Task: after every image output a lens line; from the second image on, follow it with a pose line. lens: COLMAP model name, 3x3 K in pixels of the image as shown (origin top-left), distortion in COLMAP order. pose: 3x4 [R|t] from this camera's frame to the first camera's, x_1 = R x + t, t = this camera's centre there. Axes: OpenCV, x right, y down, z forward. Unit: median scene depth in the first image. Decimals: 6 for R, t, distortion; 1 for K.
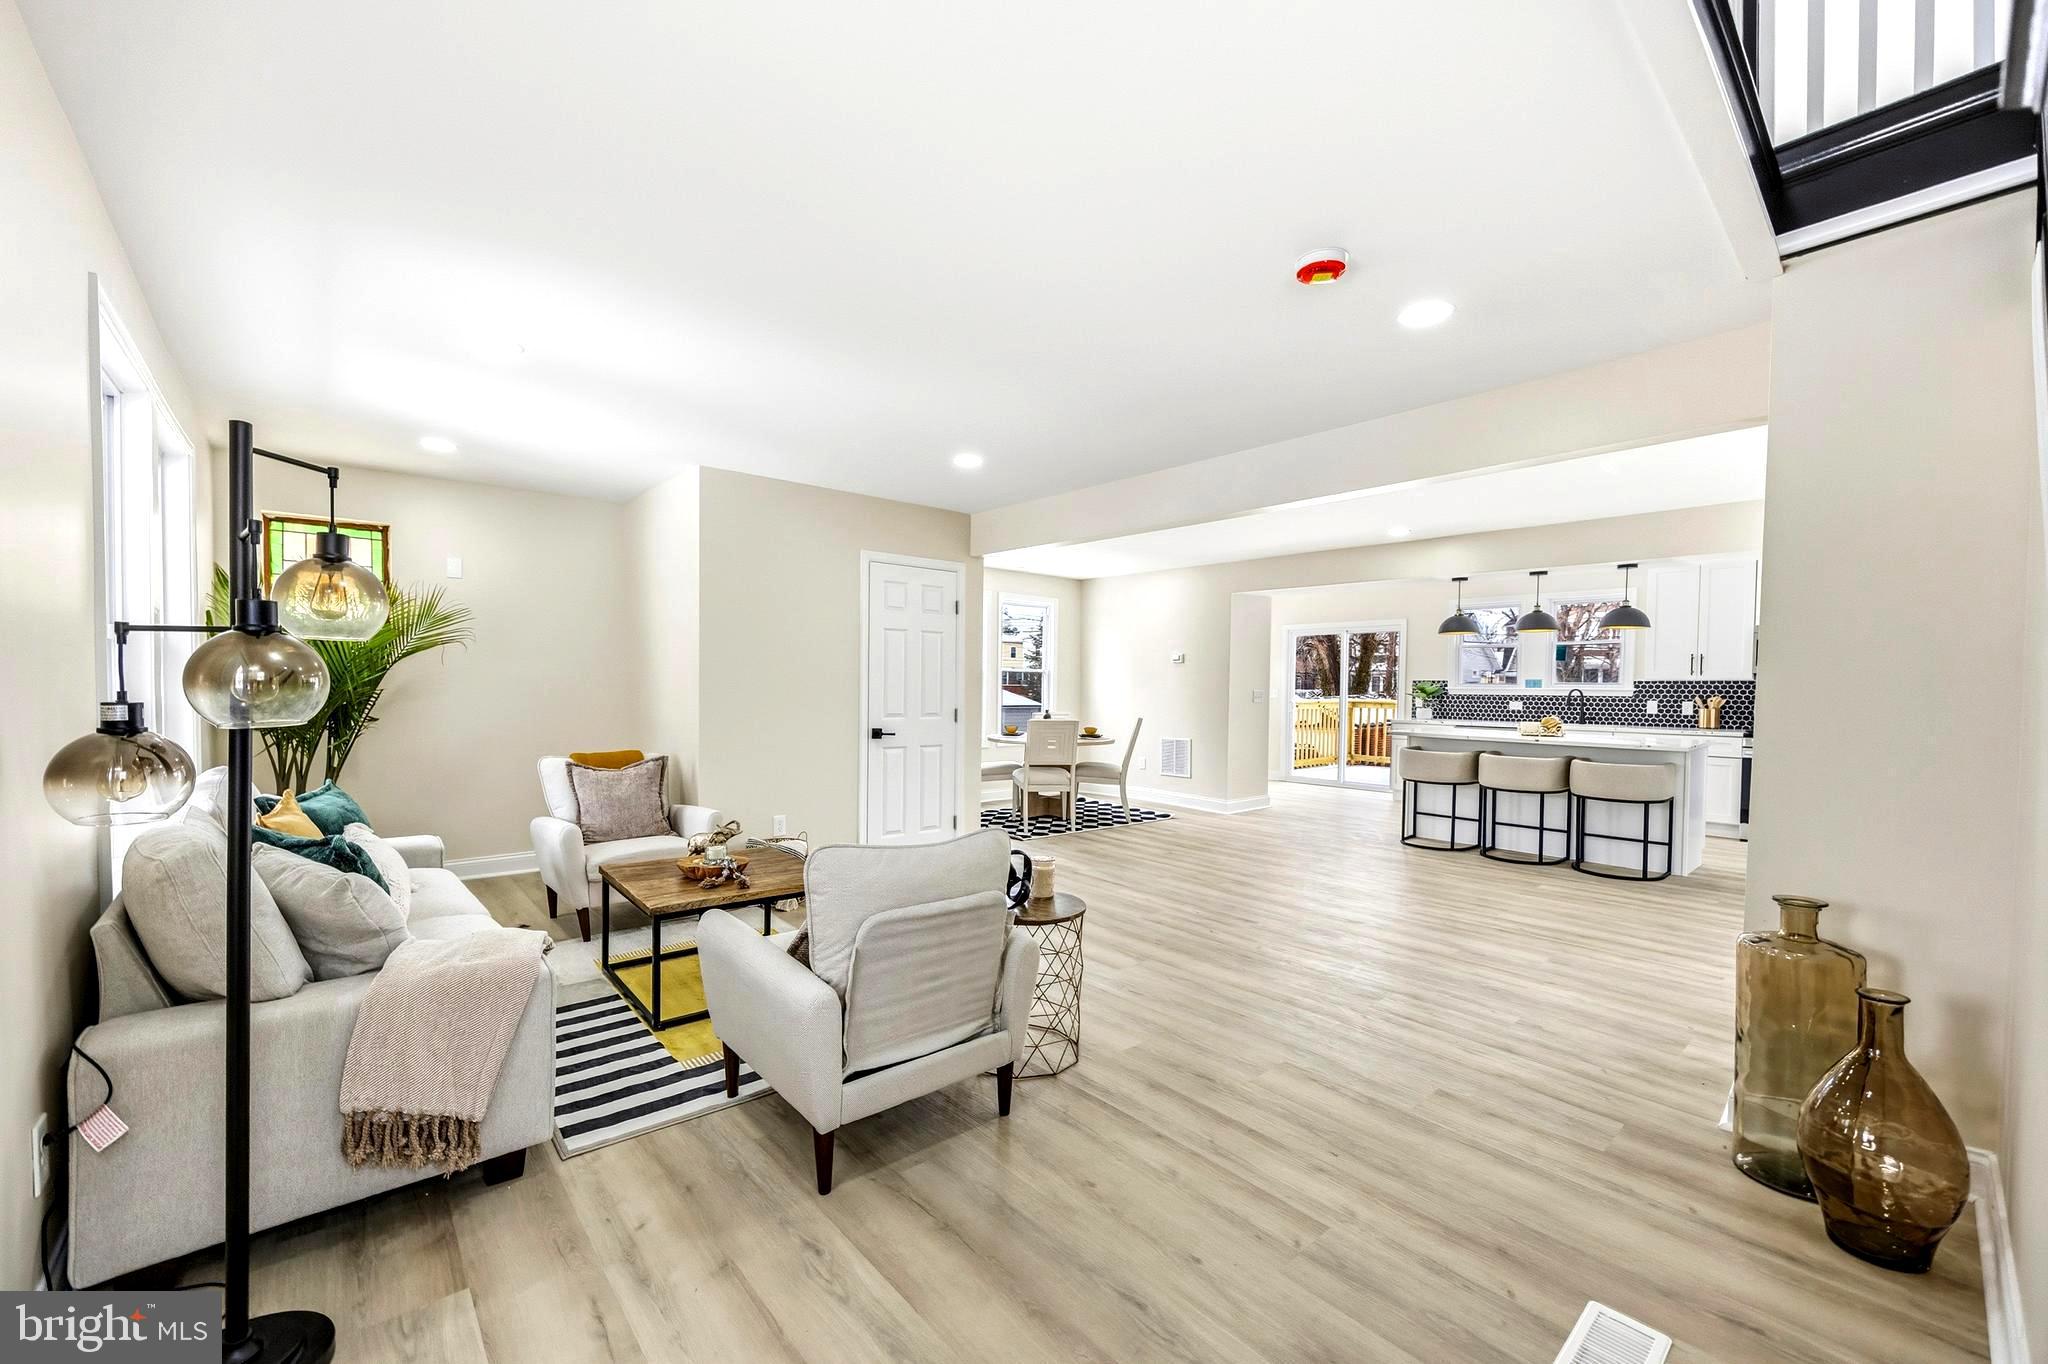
lens RADIAL K [[809.1, 0, 1019.6], [0, 809.1, 709.3], [0, 0, 1]] dist [-0.000591, 0.000058]
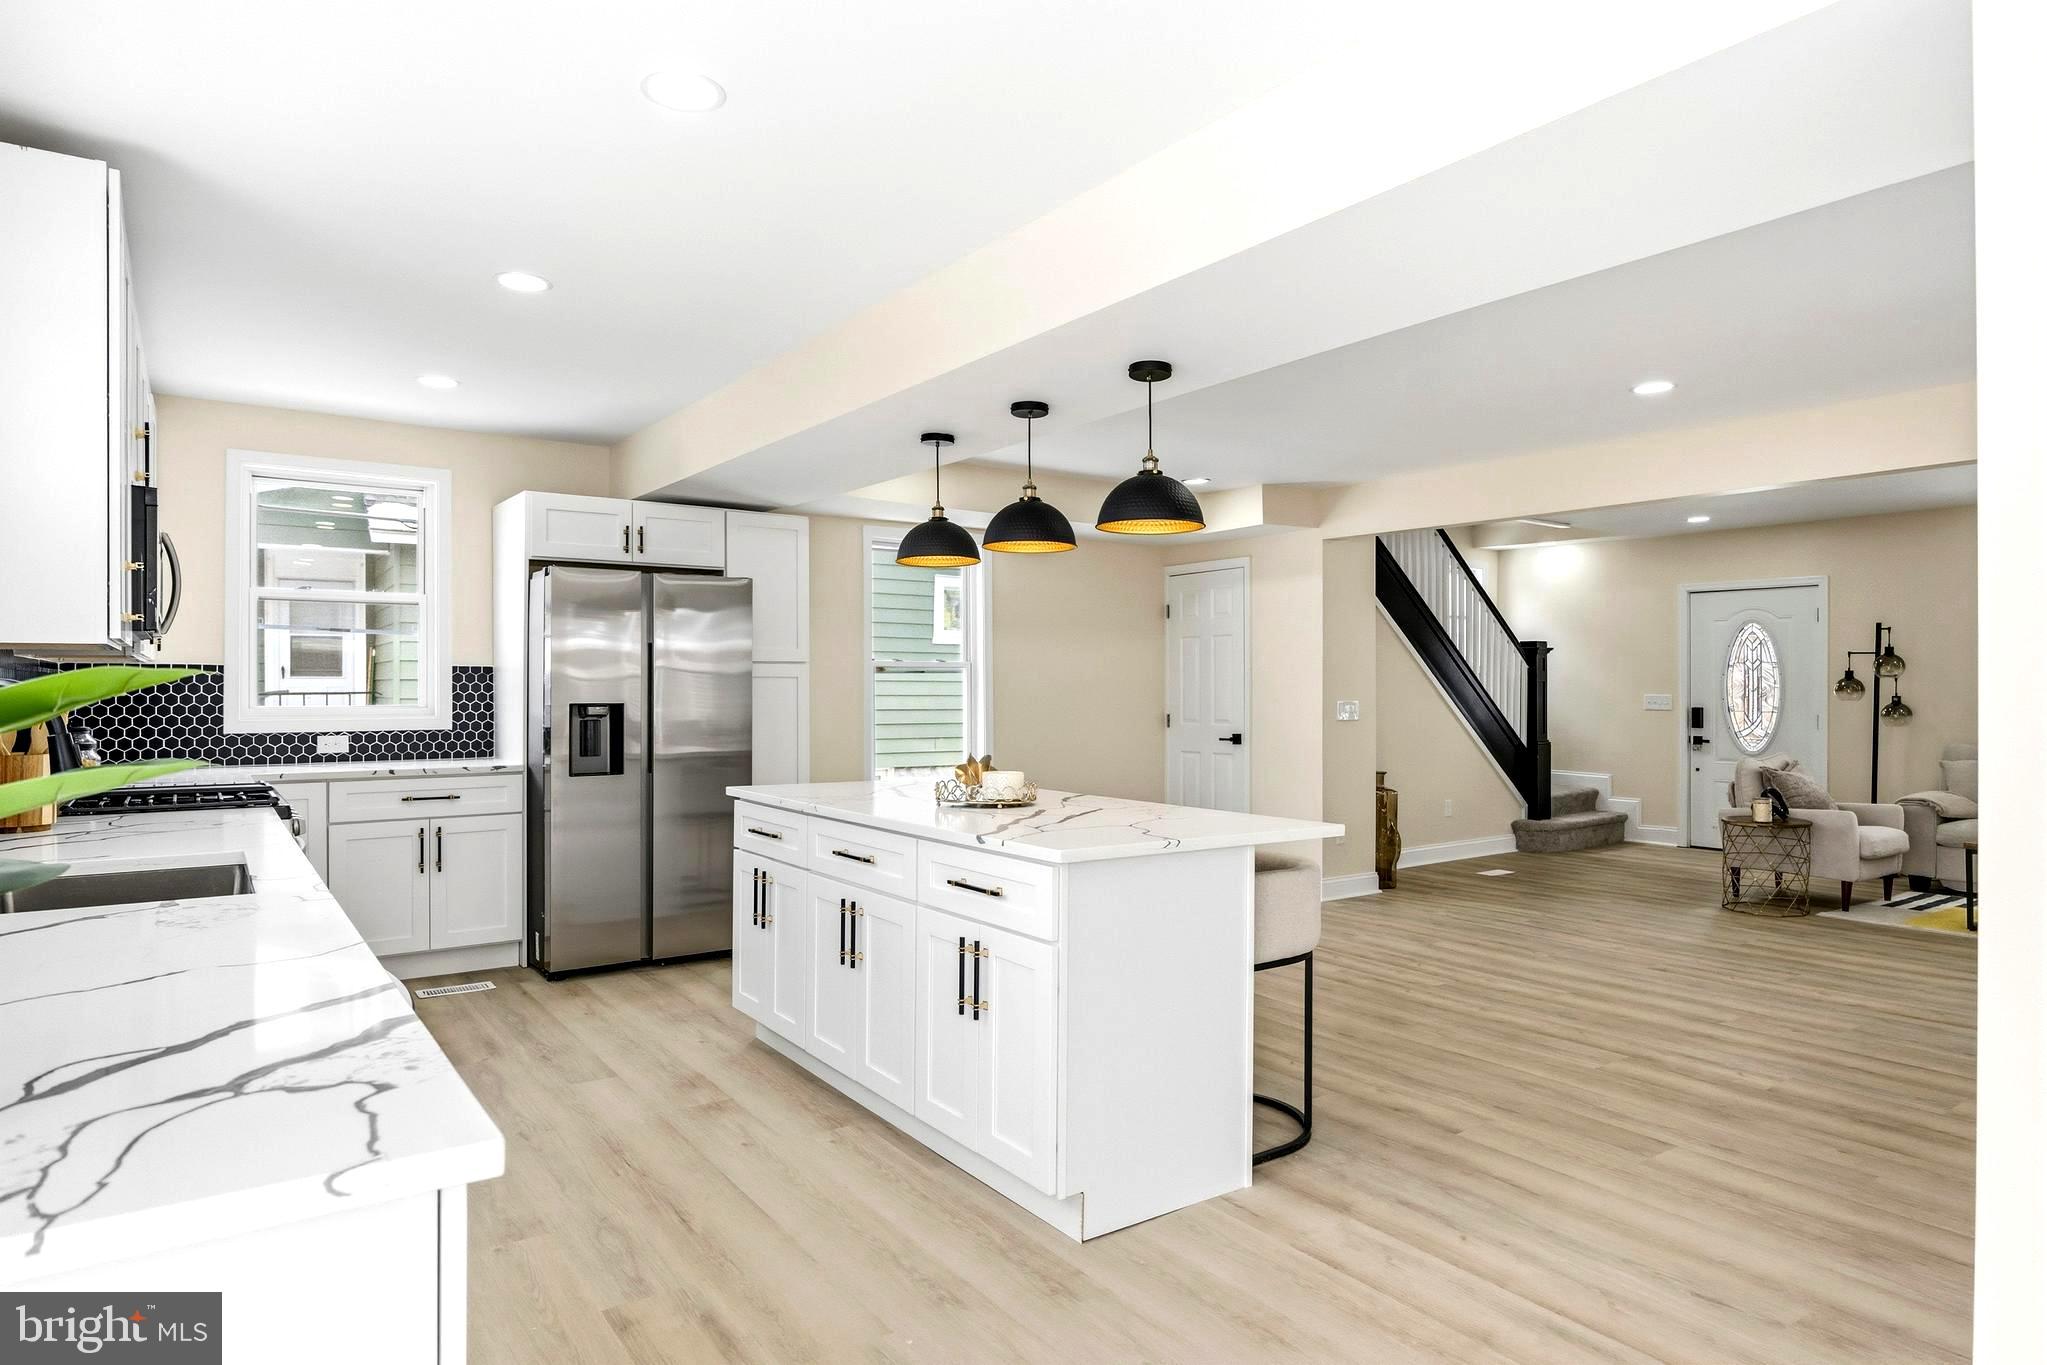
lens RADIAL K [[1171.5, 0, 1023.5], [0, 1171.5, 682.5], [0, 0, 1]] dist [0.009536, -0.000278]
pose [[-0.994912, -0.015599, 0.099534, 0.563139], [-0.012745, 0.999491, 0.029240, -0.041718], [-0.099939, 0.027823, -0.994604, 1.553165]]
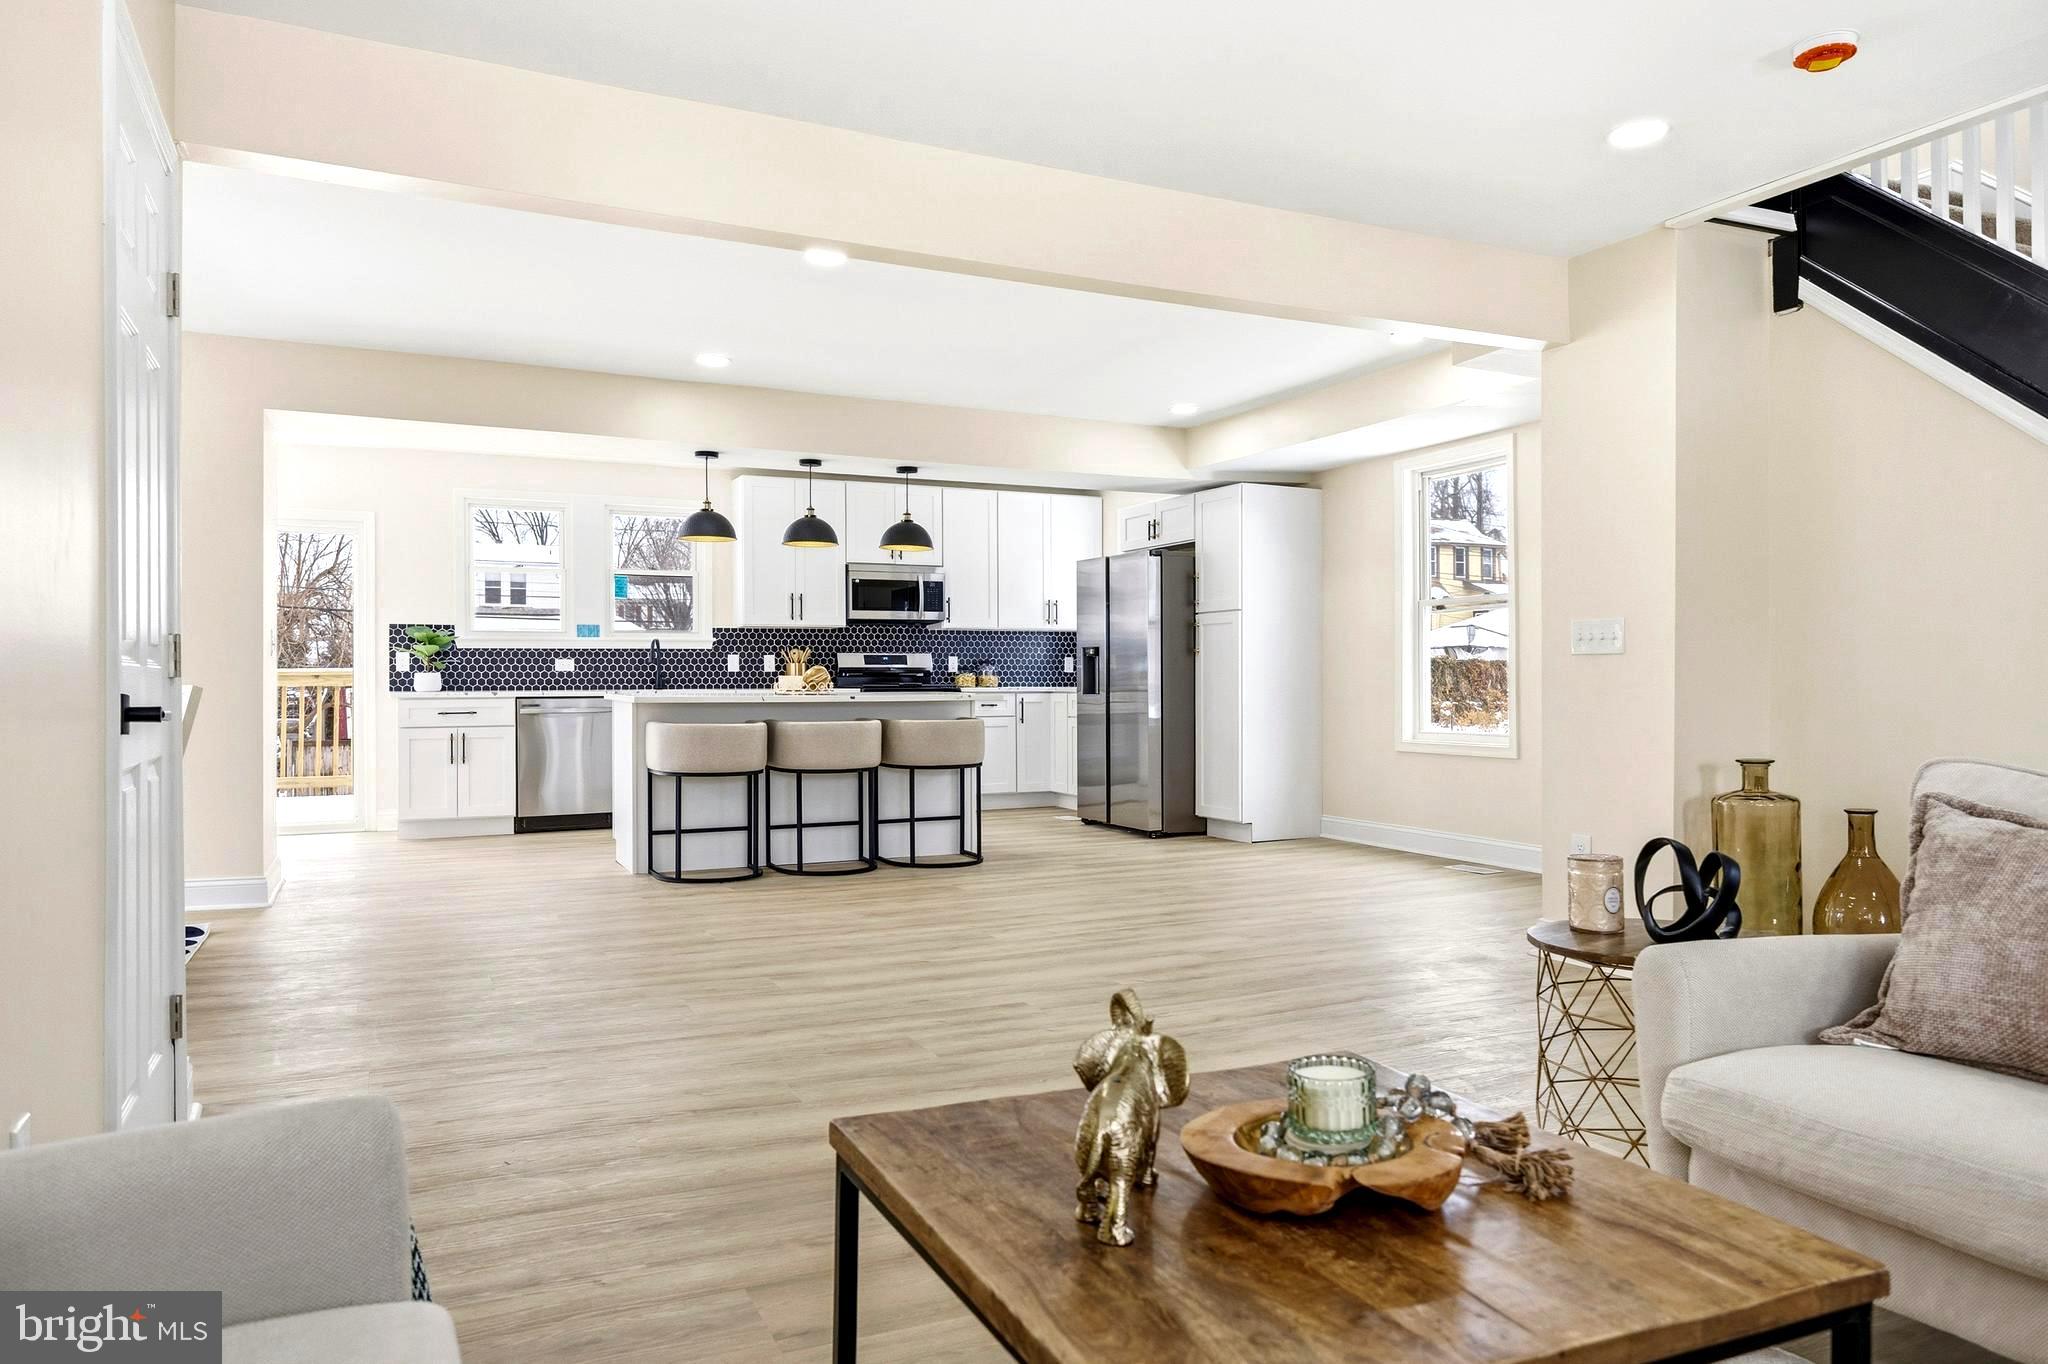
lens RADIAL K [[1327.0, 0, 1020.6], [0, 1327.0, 673.6], [0, 0, 1]] dist [-0.006801, -0.002008]
pose [[0.261275, -0.008202, 0.965229, -0.412220], [0.036654, 0.999327, -0.001430, 0.022802], [-0.964568, 0.035753, 0.261400, 0.511659]]
